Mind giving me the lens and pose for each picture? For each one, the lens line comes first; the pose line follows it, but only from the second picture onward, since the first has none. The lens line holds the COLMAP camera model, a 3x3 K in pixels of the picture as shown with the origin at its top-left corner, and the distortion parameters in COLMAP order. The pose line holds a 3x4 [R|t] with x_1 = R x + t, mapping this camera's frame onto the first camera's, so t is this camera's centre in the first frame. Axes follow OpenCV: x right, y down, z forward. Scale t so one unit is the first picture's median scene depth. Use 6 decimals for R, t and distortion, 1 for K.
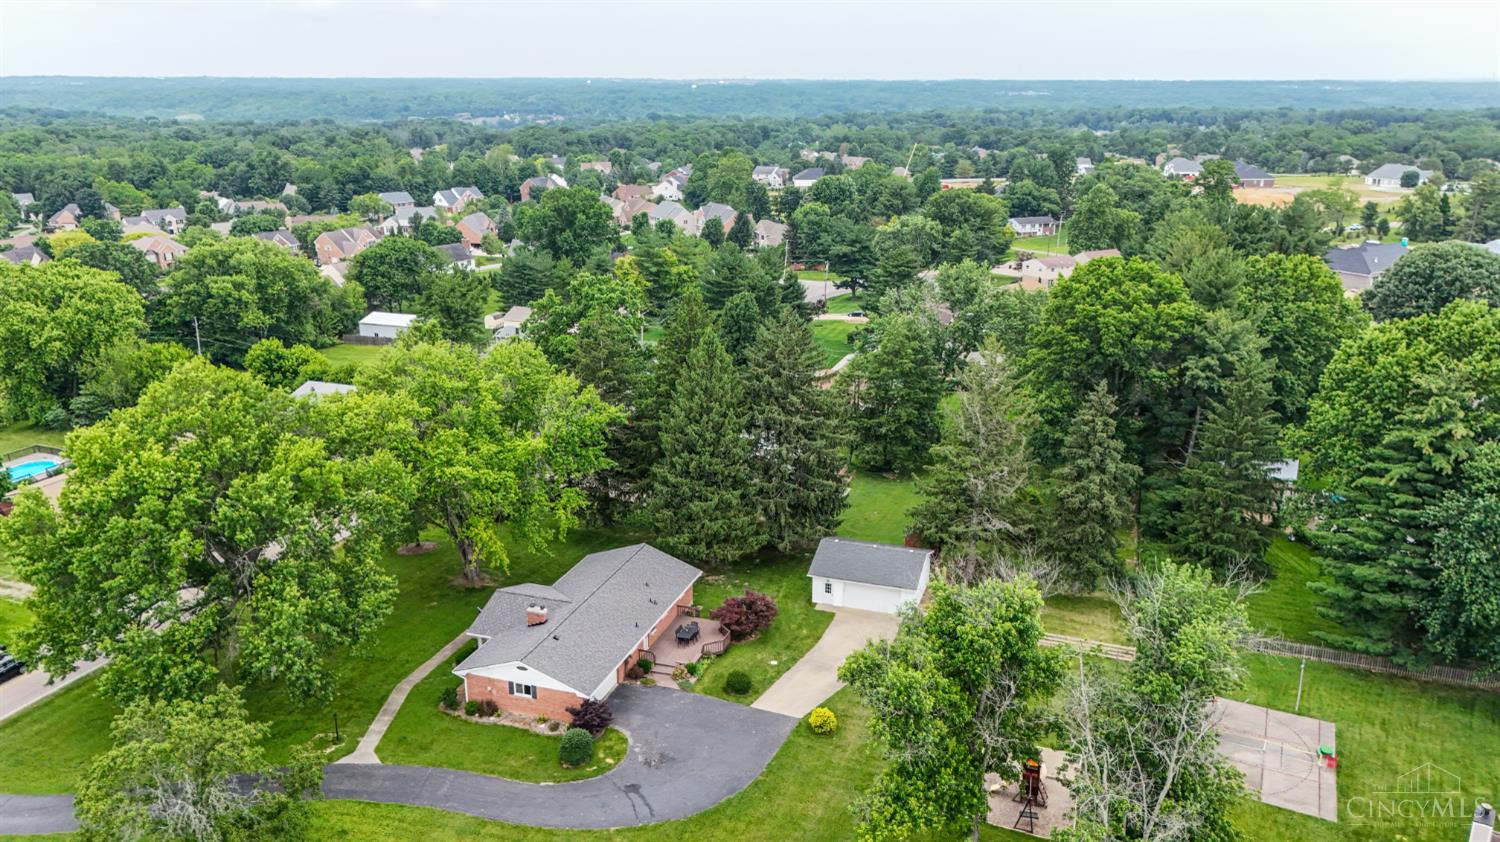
lens RADIAL K [[1109.4, 0, 750.0], [0, 1109.4, 421.0], [0, 0, 1]] dist [0.068858, -0.072253]
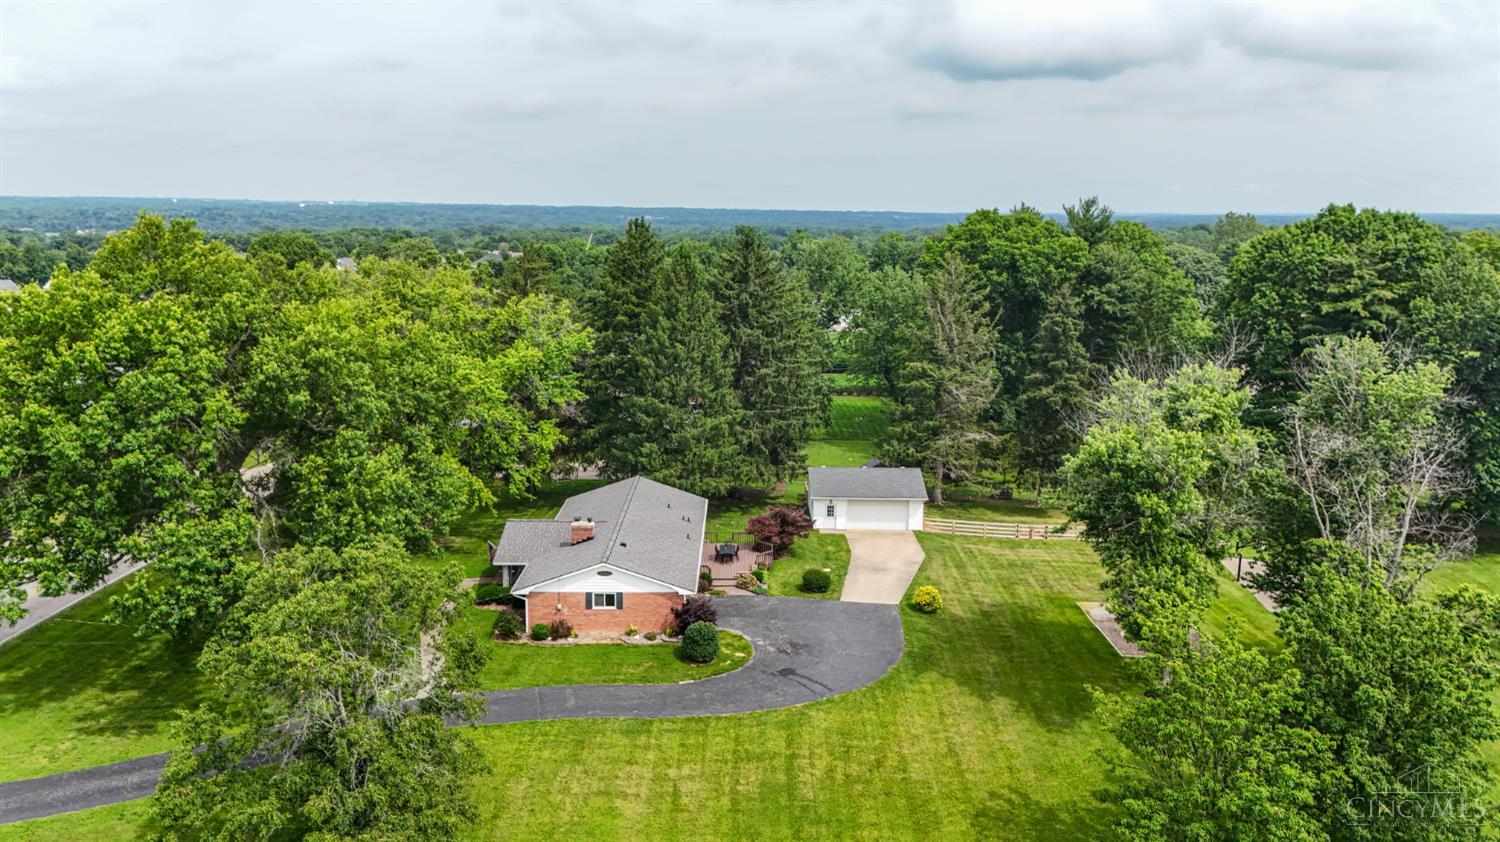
lens RADIAL K [[1109.4, 0, 750.0], [0, 1109.4, 421.0], [0, 0, 1]] dist [0.068858, -0.072253]
pose [[0.947935, -0.054091, 0.313835, -0.333844], [0.084978, 0.992701, -0.085576, 0.175433], [-0.306915, 0.107790, 0.945613, 0.144455]]
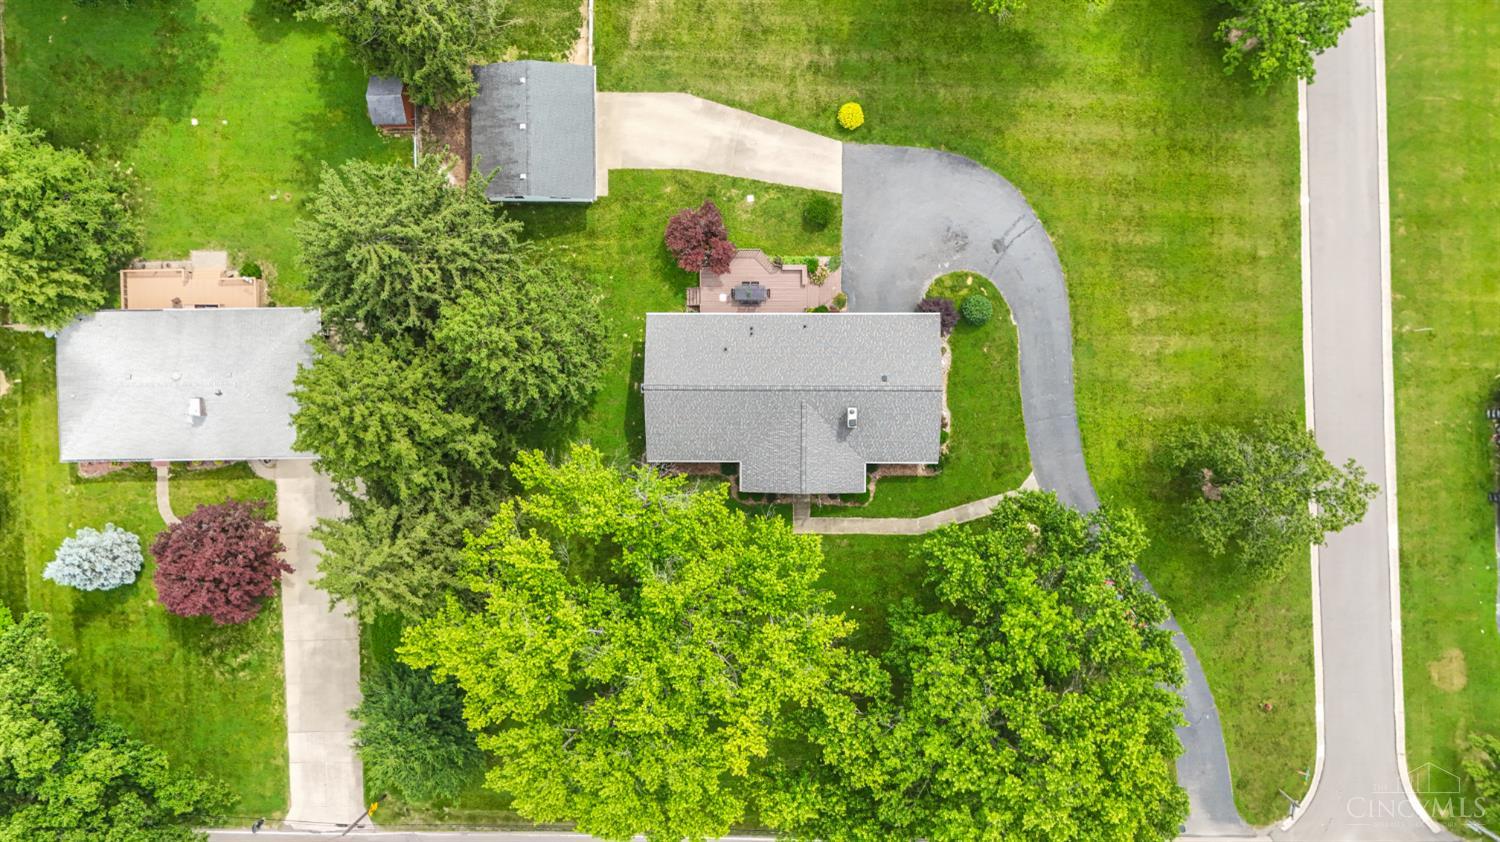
lens RADIAL K [[1109.4, 0, 750.0], [0, 1109.4, 421.0], [0, 0, 1]] dist [0.068858, -0.072253]
pose [[-0.318304, -0.947888, -0.013839, -0.153343], [0.280544, -0.108132, 0.953731, -0.750413], [-0.905526, 0.299694, 0.300343, 0.800530]]
